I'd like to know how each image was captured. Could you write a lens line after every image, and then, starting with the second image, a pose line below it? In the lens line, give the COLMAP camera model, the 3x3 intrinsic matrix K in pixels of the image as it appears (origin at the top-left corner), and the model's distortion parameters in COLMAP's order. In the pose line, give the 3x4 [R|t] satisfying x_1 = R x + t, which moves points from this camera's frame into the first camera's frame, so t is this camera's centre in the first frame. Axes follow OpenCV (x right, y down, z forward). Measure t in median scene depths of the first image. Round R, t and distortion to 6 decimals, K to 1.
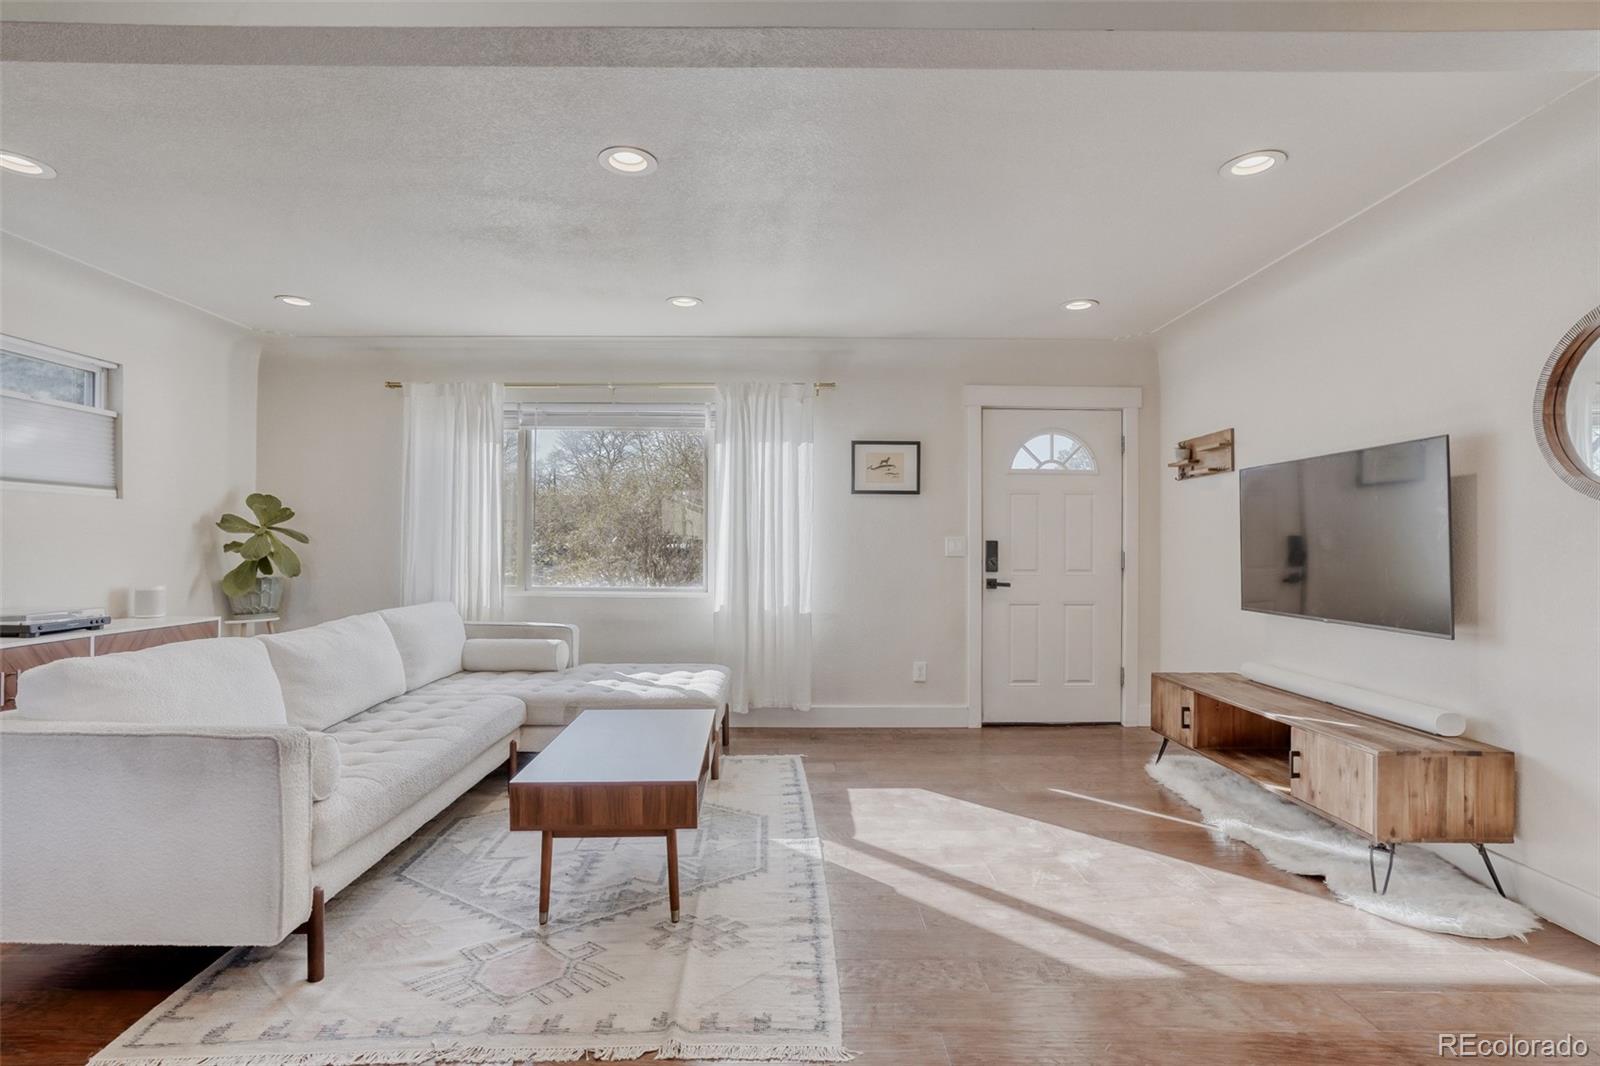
lens RADIAL K [[763.6, 0, 780.7], [0, 763.6, 542.9], [0, 0, 1]] dist [-0.032784, 0.010658]
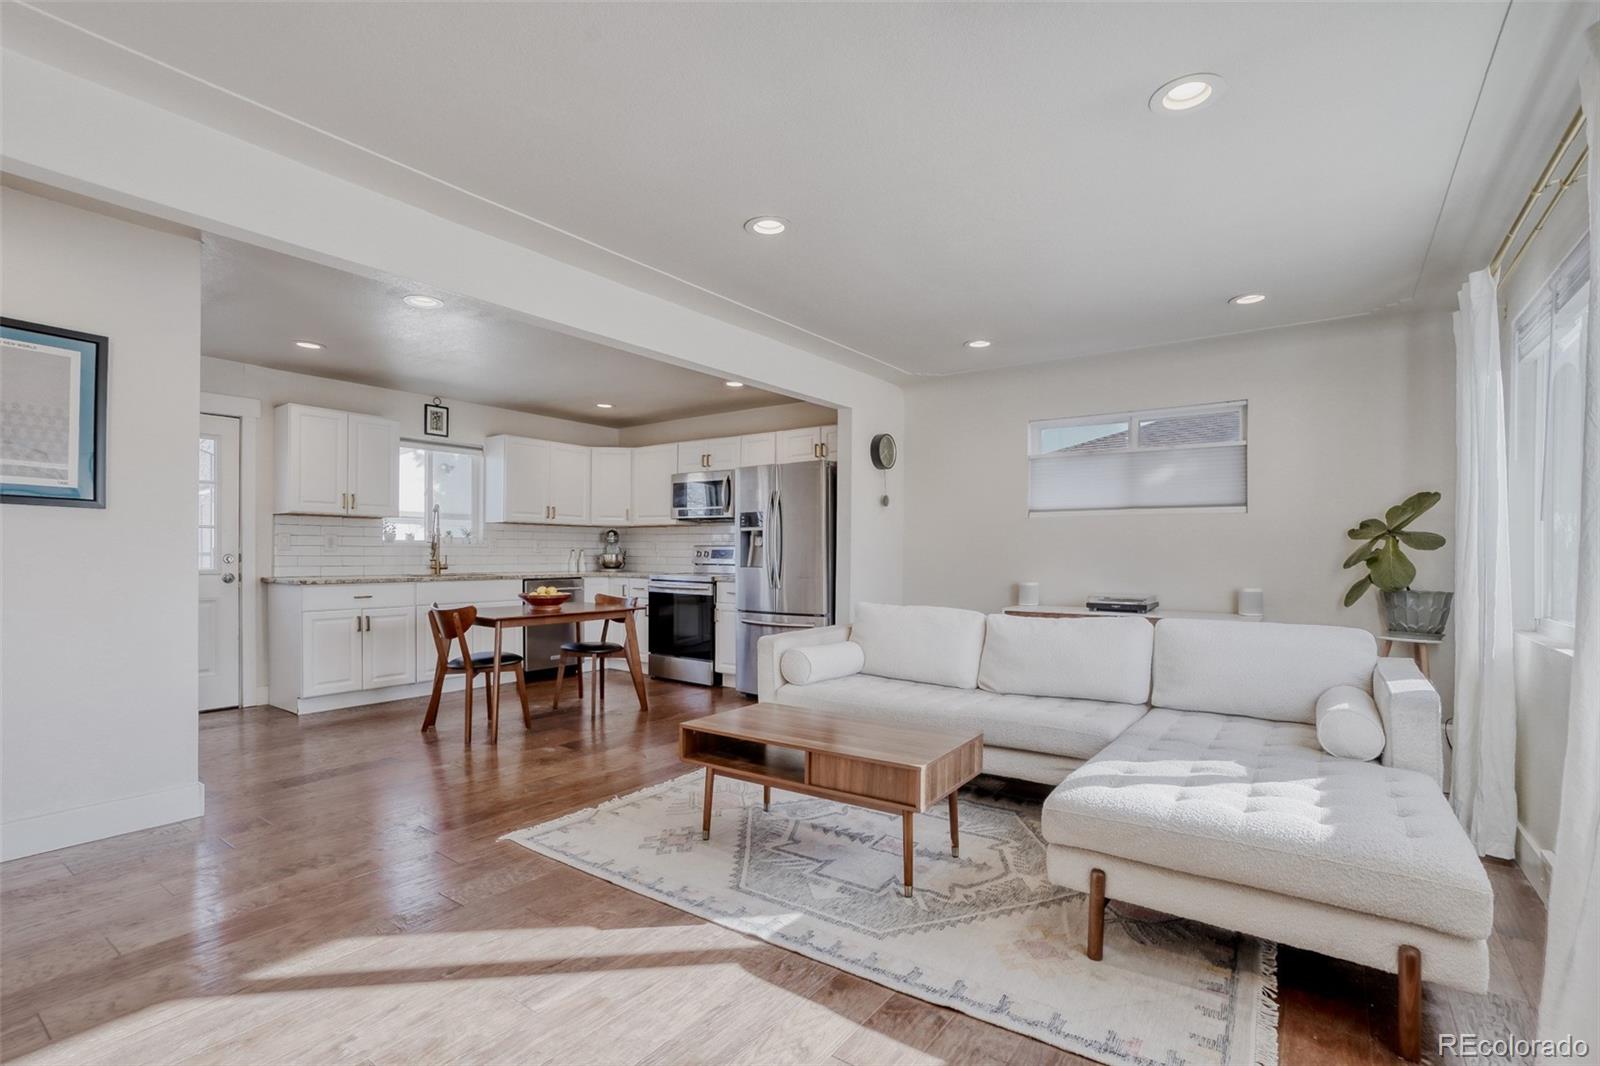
lens RADIAL K [[746.6, 0, 800.7], [0, 746.6, 547.6], [0, 0, 1]] dist [-0.040146, 0.017246]
pose [[-0.581352, -0.013918, -0.813533, 0.438204], [-0.004948, 0.999896, -0.013570, 0.014704], [0.813637, -0.003864, -0.581360, 1.031176]]
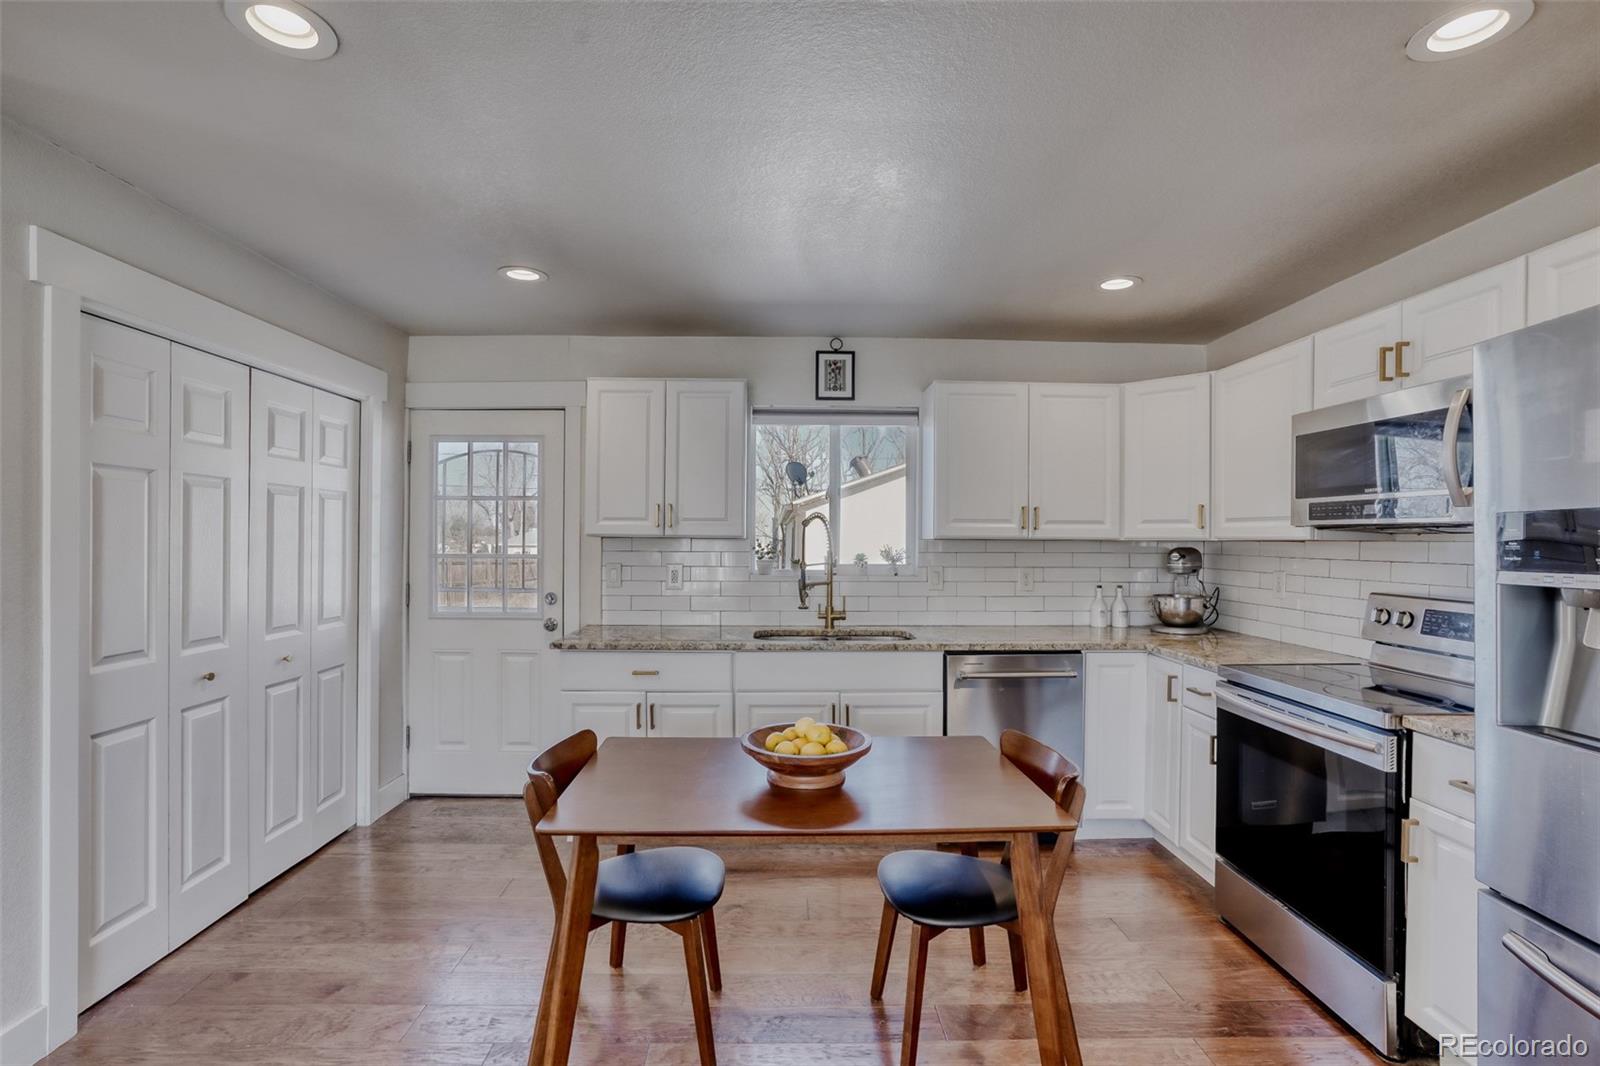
lens RADIAL K [[746.6, 0, 776.9], [0, 746.6, 536.9], [0, 0, 1]] dist [-0.040146, 0.017246]
pose [[-0.999768, -0.009476, -0.019367, -0.266979], [-0.009340, 0.999931, -0.007092, -0.051485], [0.019433, -0.006909, -0.999787, 0.480812]]
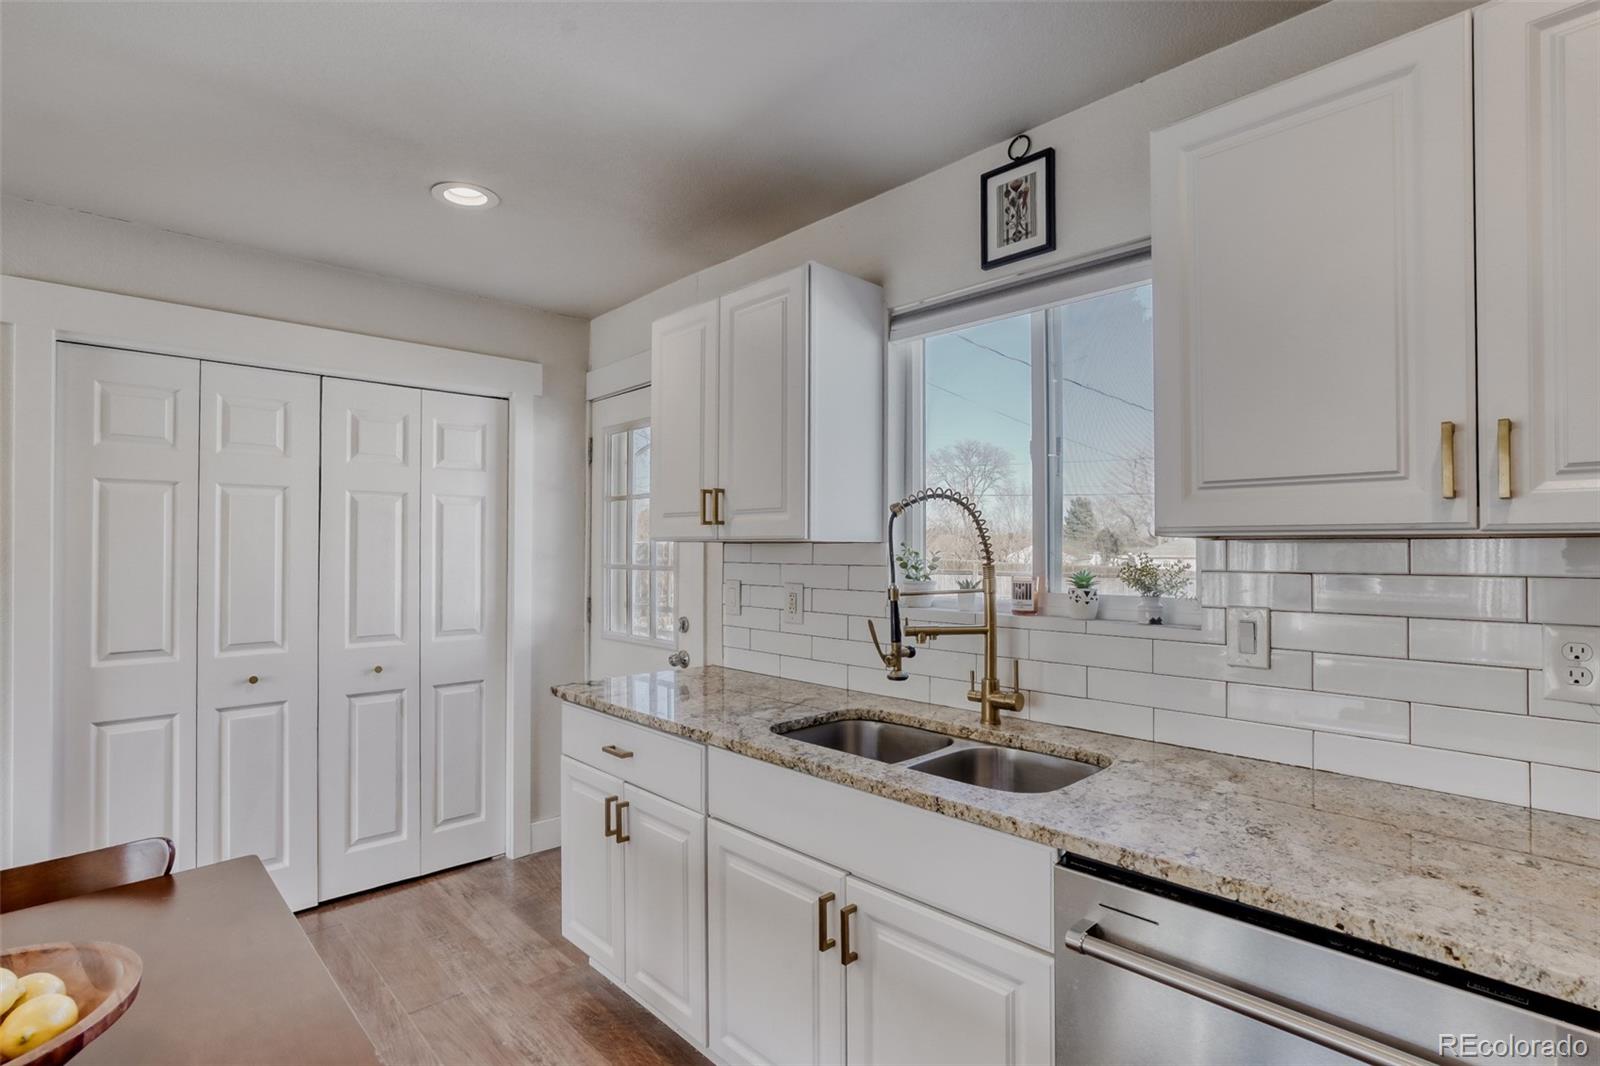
lens RADIAL K [[746.6, 0, 858.2], [0, 746.6, 536.1], [0, 0, 1]] dist [-0.040146, 0.017246]
pose [[-0.696295, 0.008143, 0.717710, -0.616865], [-0.005499, 0.999846, -0.016678, -0.050996], [-0.717735, -0.015560, -0.696143, -0.065440]]
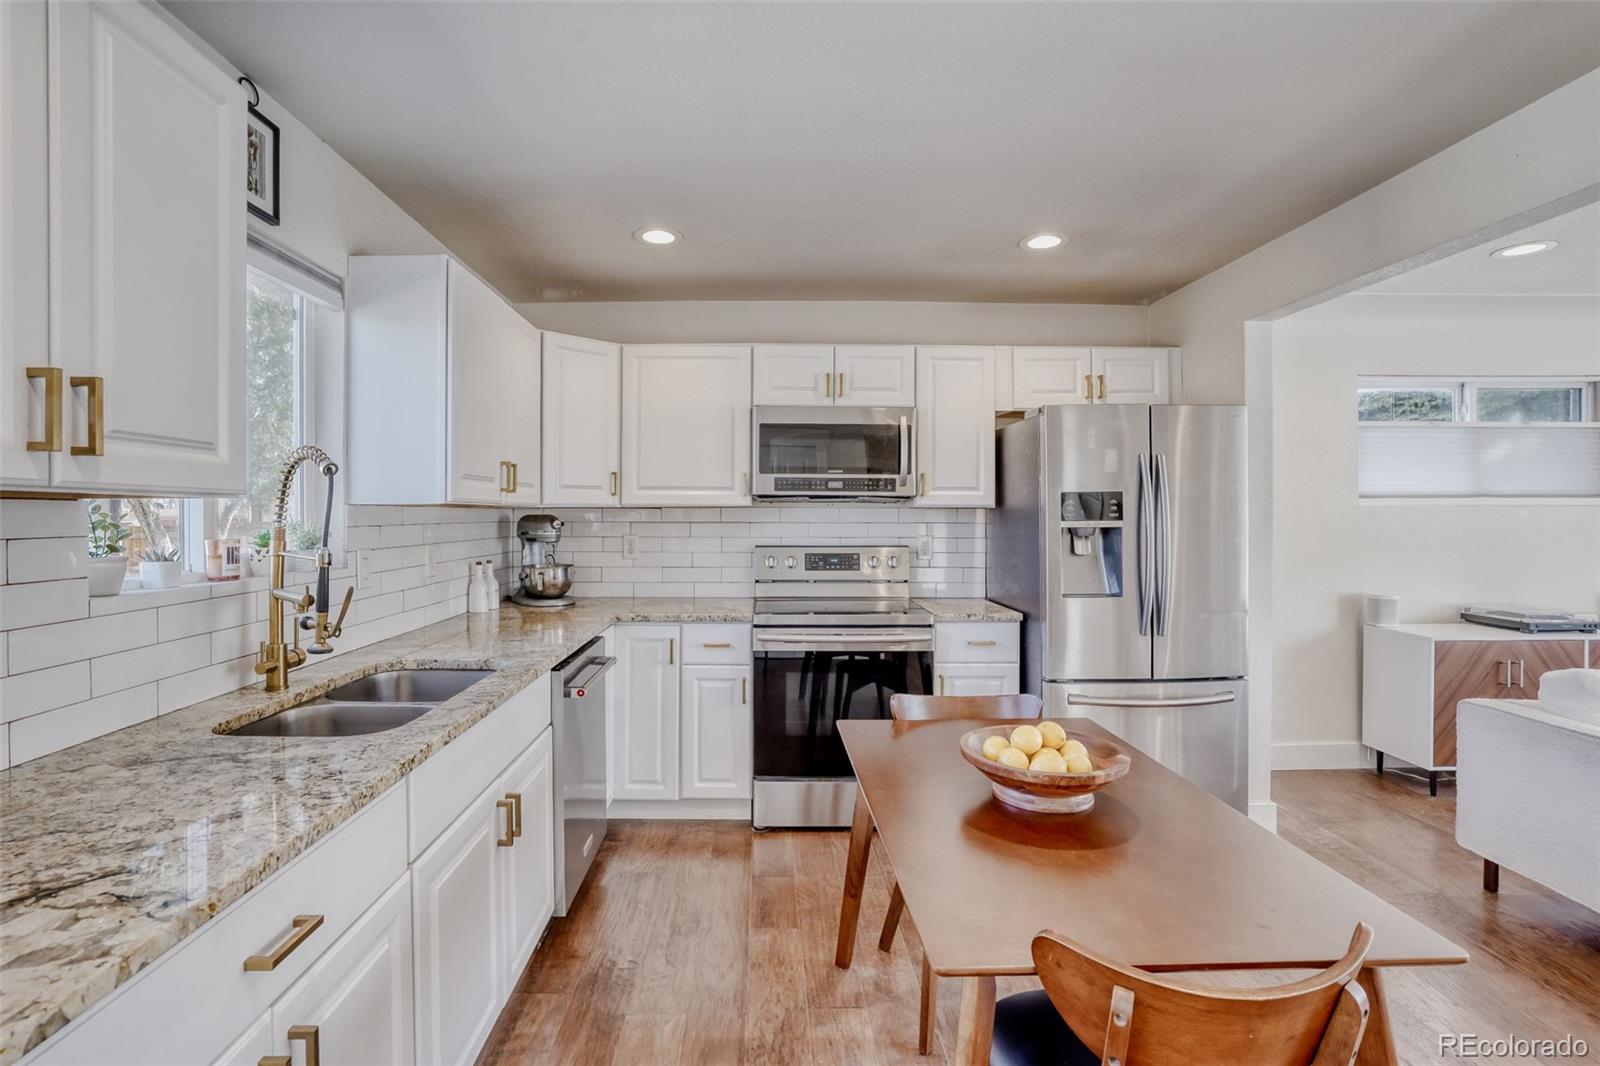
lens RADIAL K [[746.6, 0, 781.2], [0, 746.6, 515.4], [0, 0, 1]] dist [-0.040146, 0.017246]
pose [[0.025339, -0.001630, -0.999678, 0.082104], [0.005370, 0.999984, -0.001494, -0.046320], [0.999664, -0.005331, 0.025348, -0.148538]]
